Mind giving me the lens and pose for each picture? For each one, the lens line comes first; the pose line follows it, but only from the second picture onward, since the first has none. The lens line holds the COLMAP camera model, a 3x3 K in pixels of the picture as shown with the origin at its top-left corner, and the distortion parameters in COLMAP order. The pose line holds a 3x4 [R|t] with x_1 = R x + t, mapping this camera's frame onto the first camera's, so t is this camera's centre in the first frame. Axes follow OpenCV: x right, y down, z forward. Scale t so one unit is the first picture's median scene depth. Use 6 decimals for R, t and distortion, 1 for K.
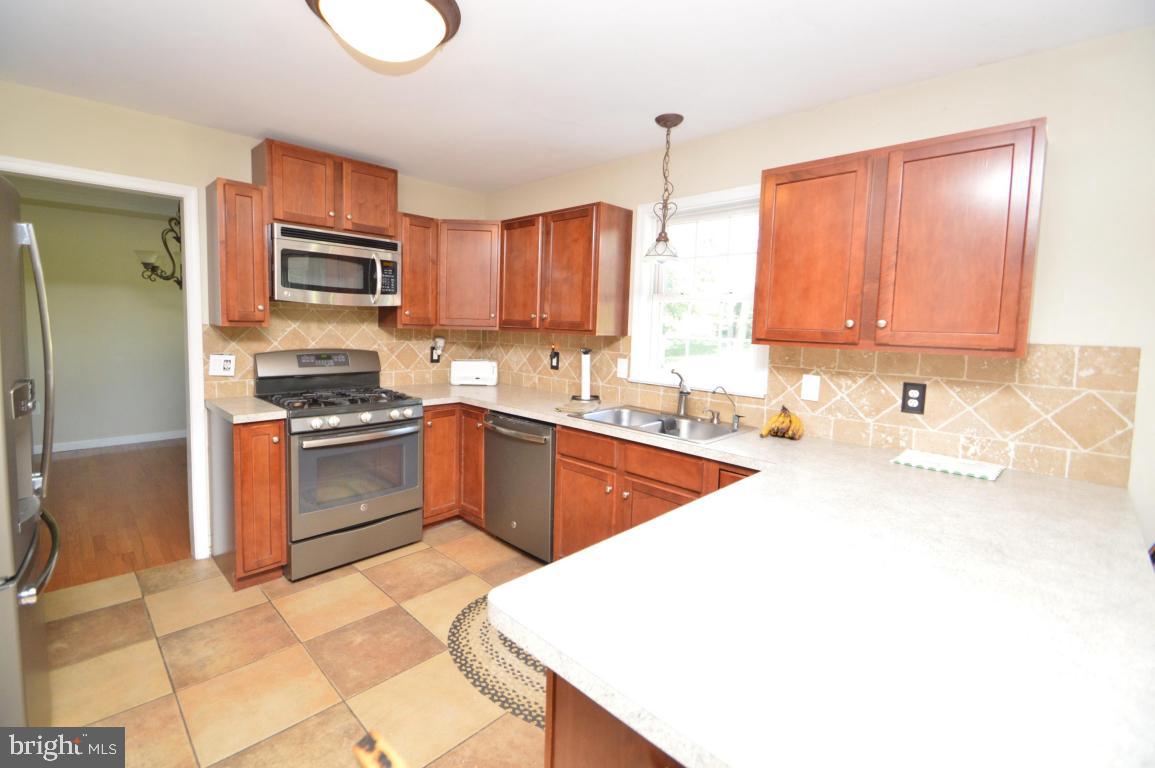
lens RADIAL K [[506.6, 0, 554.5], [0, 506.6, 363.5], [0, 0, 1]] dist [0.012646, -0.016754]
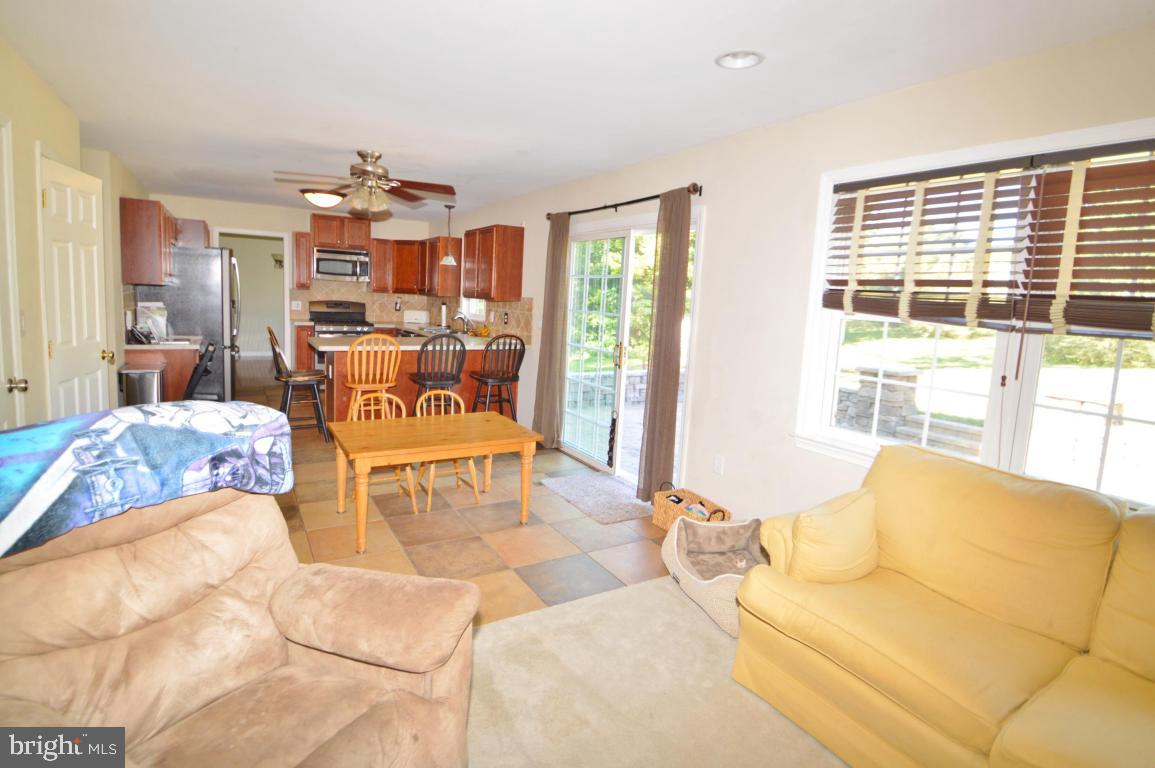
lens RADIAL K [[633.9, 0, 572.1], [0, 633.9, 366.6], [0, 0, 1]] dist [0.000915, 0.000341]
pose [[0.959411, 0.043863, -0.278580, 1.416153], [-0.037656, 0.998910, 0.027596, 0.154449], [0.279487, -0.015985, 0.960017, -1.492692]]
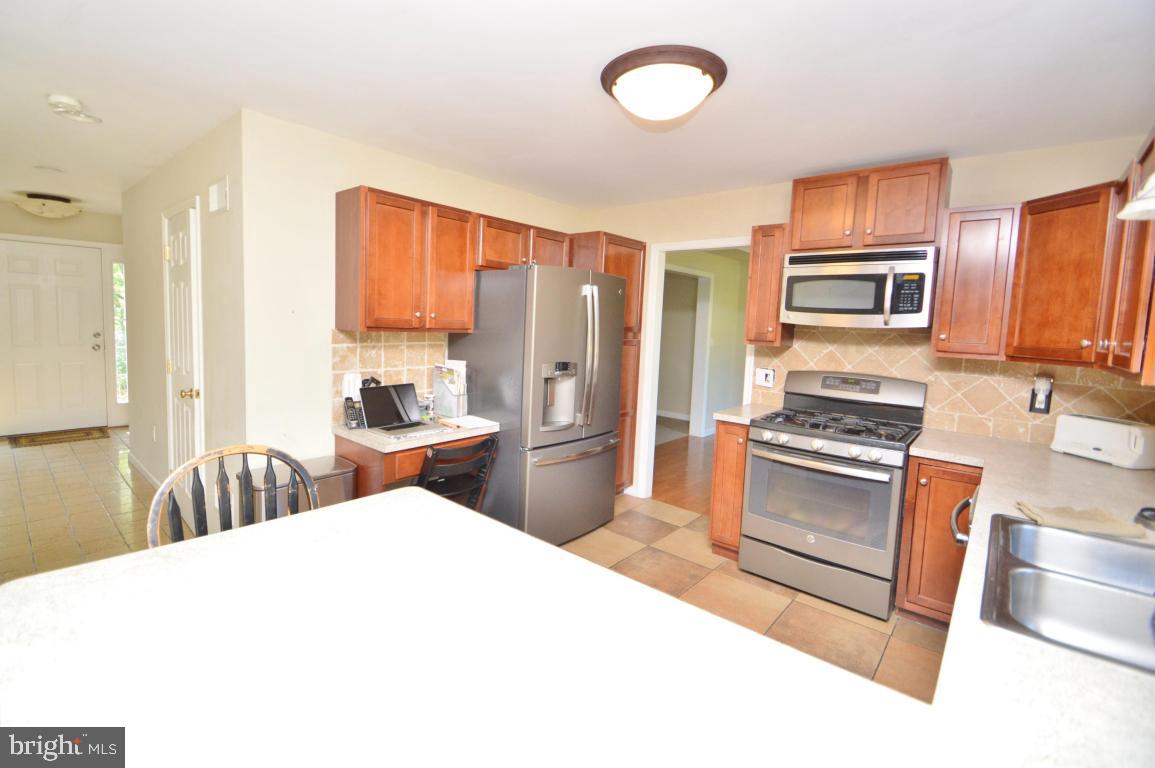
lens RADIAL K [[506.6, 0, 554.5], [0, 506.6, 363.5], [0, 0, 1]] dist [0.012646, -0.016754]
pose [[0.062232, 0.059441, -0.996290, 0.500933], [-0.119892, 0.991442, 0.051663, -0.031481], [0.990835, 0.116232, 0.068826, 0.408955]]
